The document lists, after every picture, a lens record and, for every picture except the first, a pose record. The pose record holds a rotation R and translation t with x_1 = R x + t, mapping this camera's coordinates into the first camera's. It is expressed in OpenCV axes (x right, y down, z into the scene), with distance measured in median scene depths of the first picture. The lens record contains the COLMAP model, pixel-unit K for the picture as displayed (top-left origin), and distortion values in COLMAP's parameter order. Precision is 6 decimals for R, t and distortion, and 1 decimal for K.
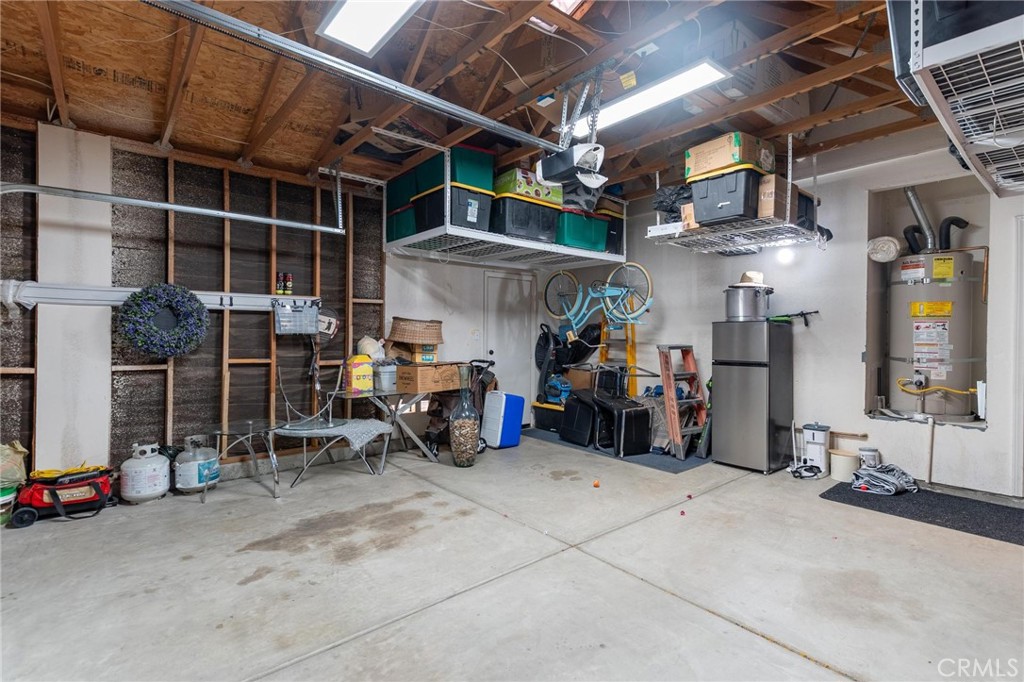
lens RADIAL K [[495.0, 0, 505.4], [0, 495.0, 337.9], [0, 0, 1]] dist [0.000688, 0.001920]
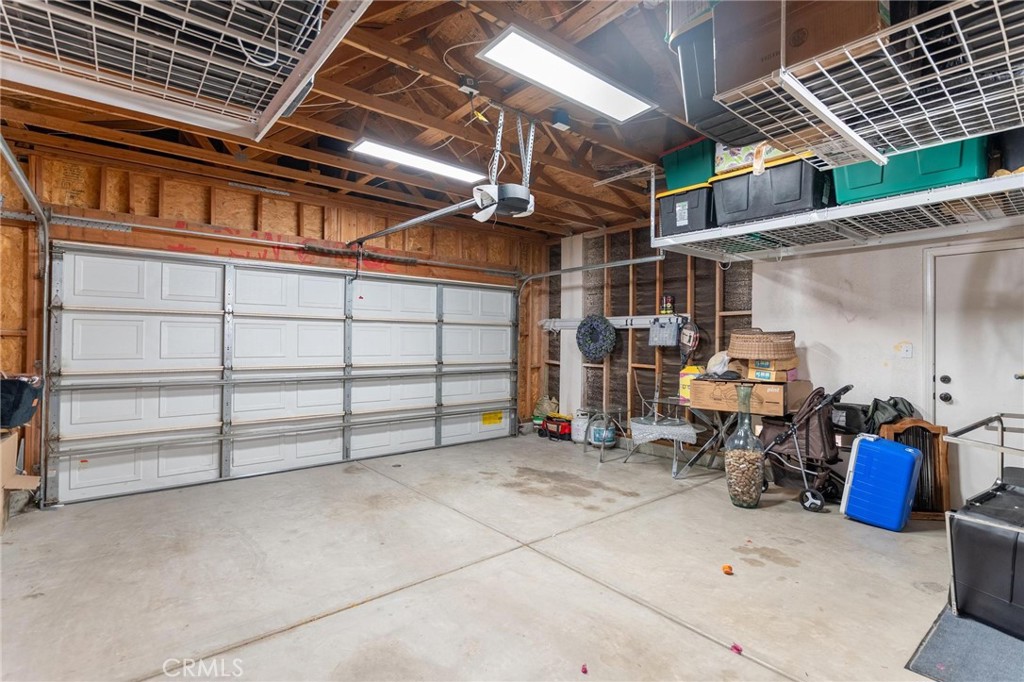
lens RADIAL K [[495.0, 0, 506.6], [0, 495.0, 339.0], [0, 0, 1]] dist [0.000688, 0.001920]
pose [[-0.031466, -0.007842, -0.999474, 0.963728], [-0.016613, 0.999835, -0.007322, -0.011477], [0.999367, 0.016374, -0.031591, 0.785162]]
